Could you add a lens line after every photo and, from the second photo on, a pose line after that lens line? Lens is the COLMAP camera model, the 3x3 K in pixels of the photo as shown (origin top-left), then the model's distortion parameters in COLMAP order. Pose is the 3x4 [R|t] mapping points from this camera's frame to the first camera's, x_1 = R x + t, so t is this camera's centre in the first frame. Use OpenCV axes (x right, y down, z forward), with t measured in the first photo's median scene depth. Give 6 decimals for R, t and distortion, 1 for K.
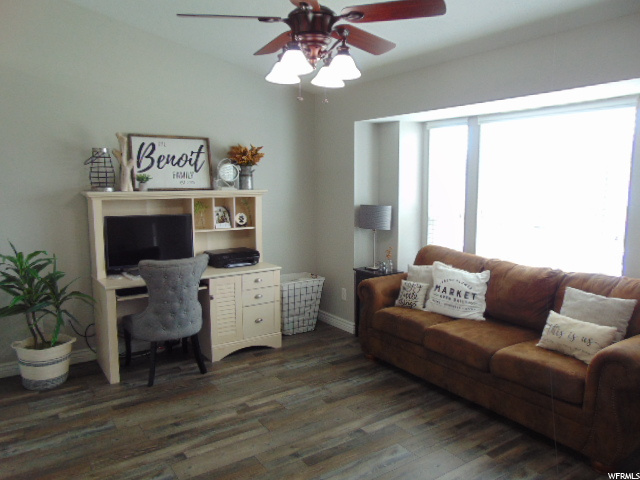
lens RADIAL K [[479.4, 0, 320.3], [0, 479.4, 237.9], [0, 0, 1]] dist [-0.025930, 0.050656]
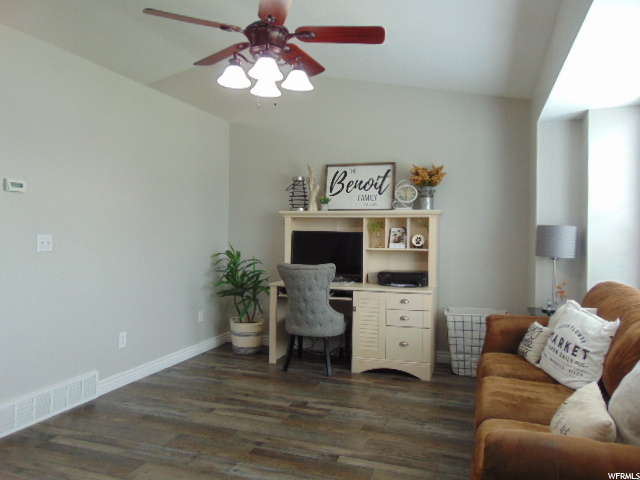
lens RADIAL K [[479.4, 0, 319.5], [0, 479.4, 239.4], [0, 0, 1]] dist [-0.025930, 0.050656]
pose [[0.591363, 0.017224, -0.806222, 0.569003], [-0.108151, 0.992434, -0.058126, 0.041607], [0.799120, 0.121567, 0.588751, 0.296599]]
